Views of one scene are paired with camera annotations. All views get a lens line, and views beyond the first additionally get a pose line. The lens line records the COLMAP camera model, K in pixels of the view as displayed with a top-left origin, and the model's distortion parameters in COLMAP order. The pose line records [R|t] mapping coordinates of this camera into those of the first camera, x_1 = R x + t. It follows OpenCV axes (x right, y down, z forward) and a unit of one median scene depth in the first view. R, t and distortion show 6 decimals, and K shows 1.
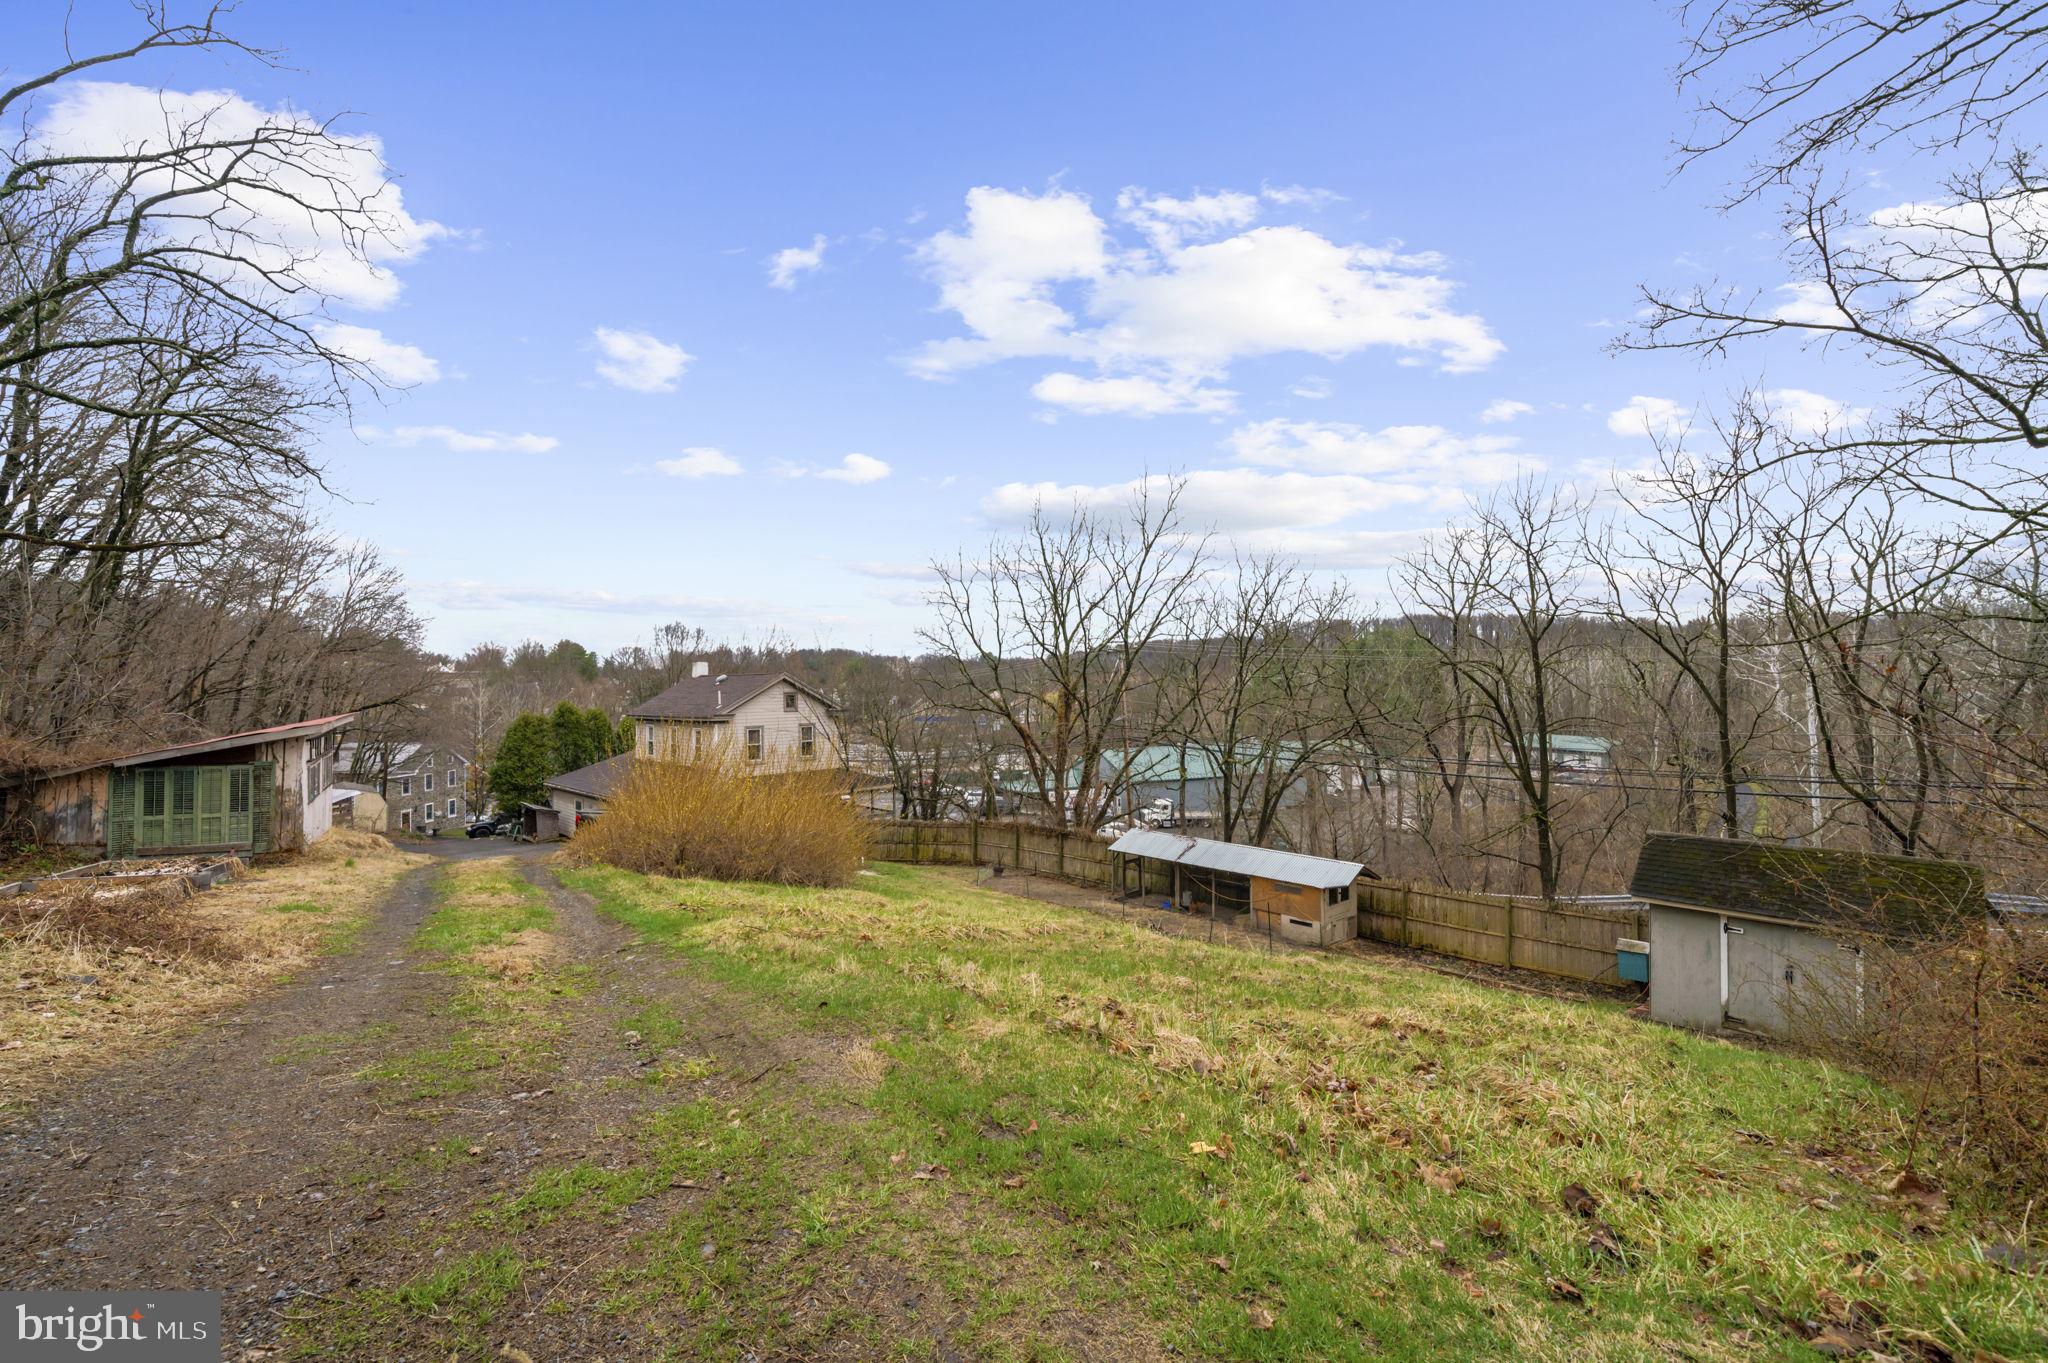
lens RADIAL K [[927.5, 0, 1033.7], [0, 927.5, 668.3], [0, 0, 1]] dist [0.000197, 0.000205]
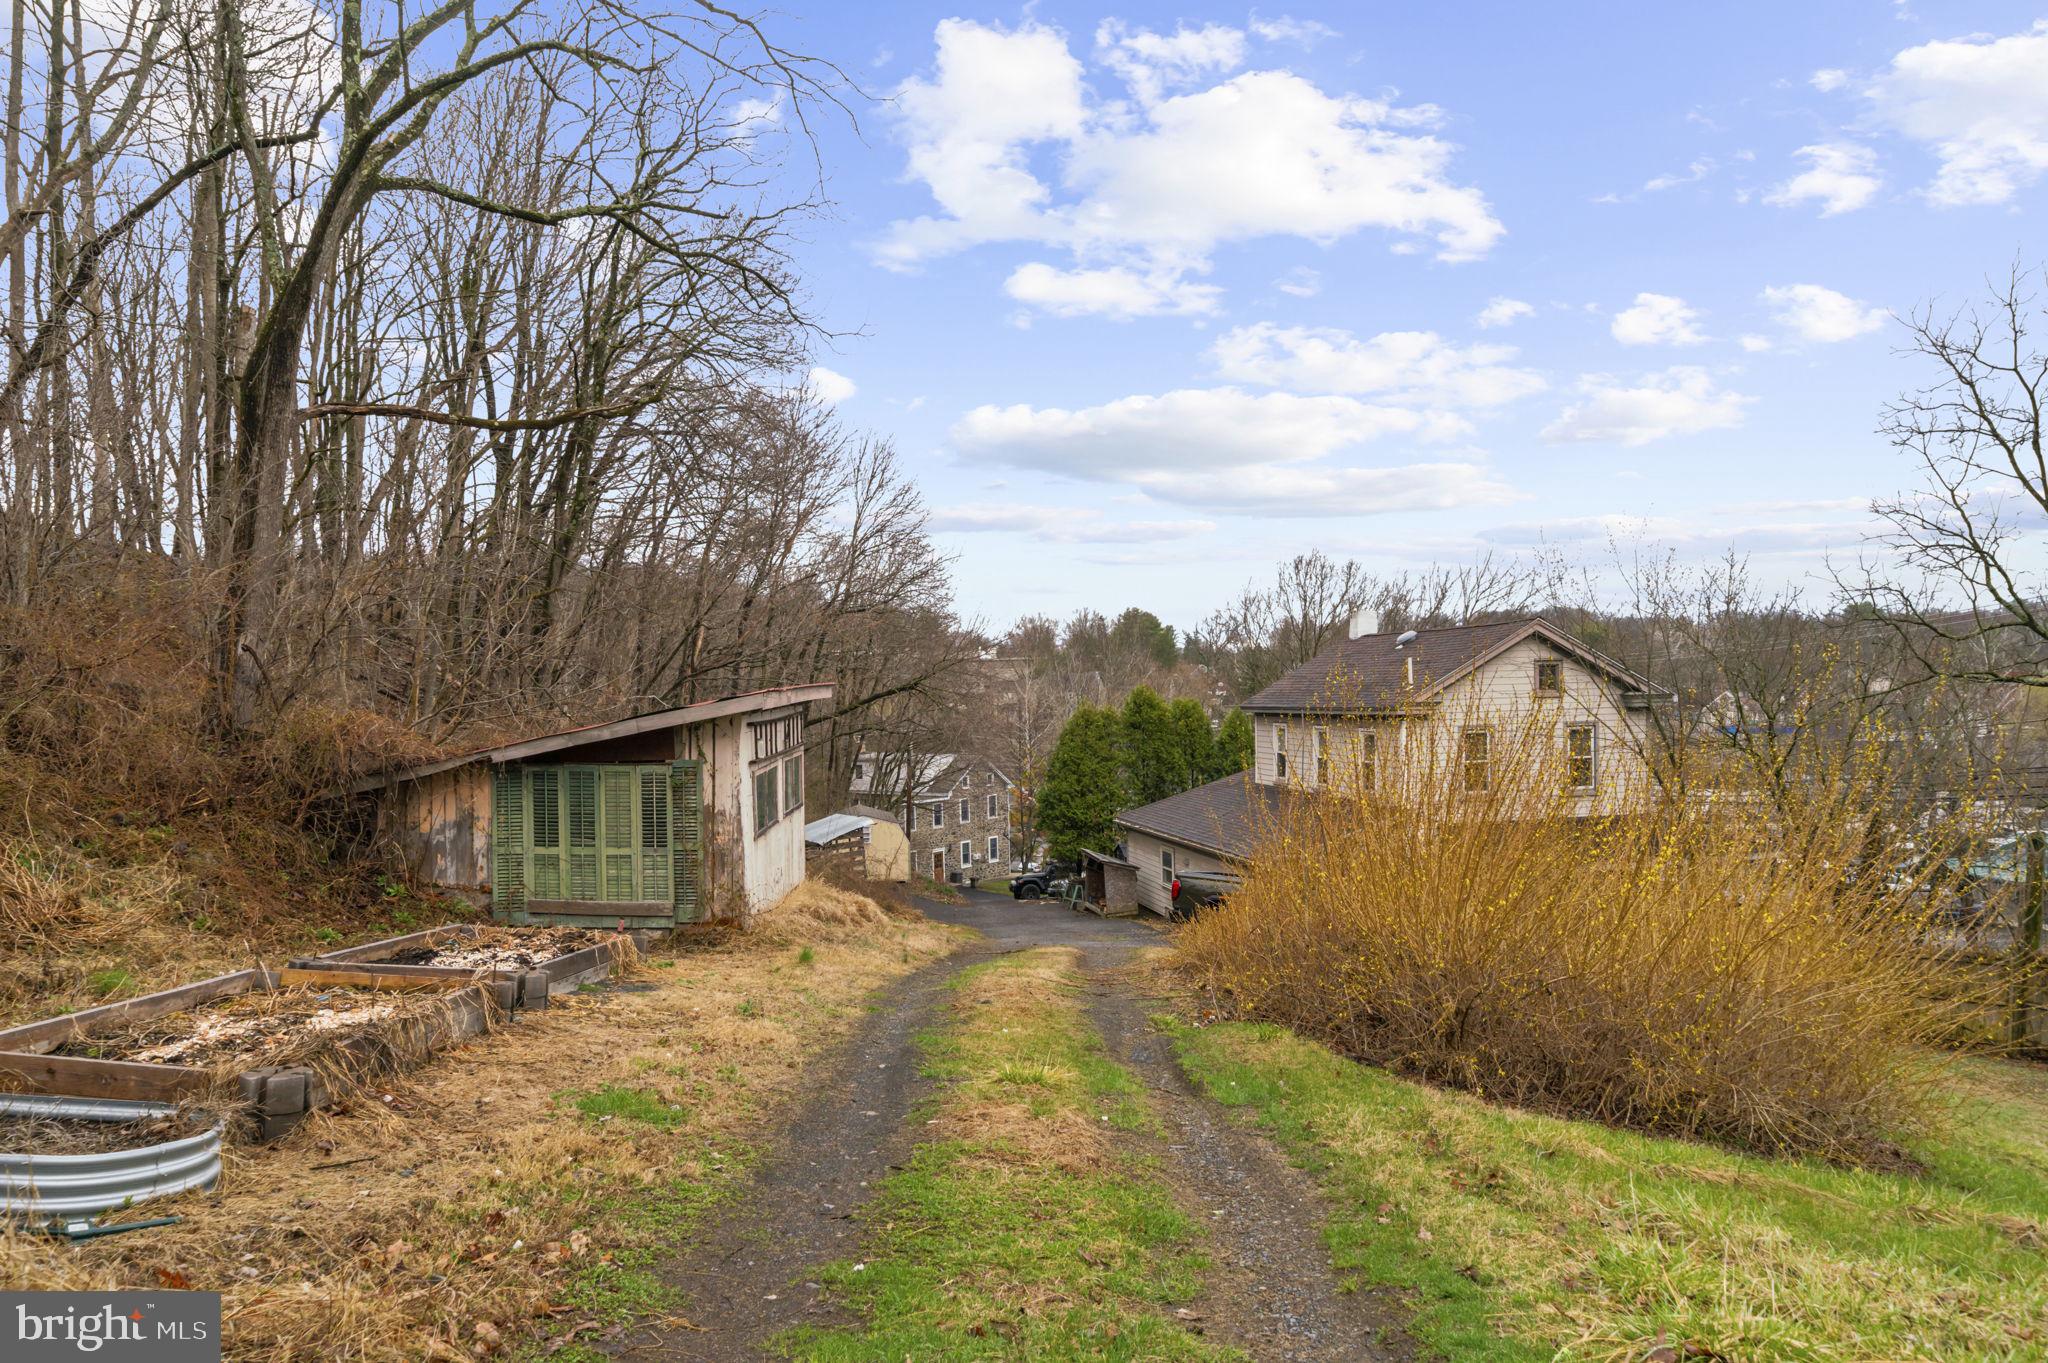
lens RADIAL K [[927.5, 0, 1033.7], [0, 927.5, 668.3], [0, 0, 1]] dist [0.000197, 0.000205]
pose [[0.855394, -0.040129, -0.516421, -0.266944], [0.016042, 0.998569, -0.051024, 0.057549], [0.517730, 0.035362, 0.854813, 0.469178]]
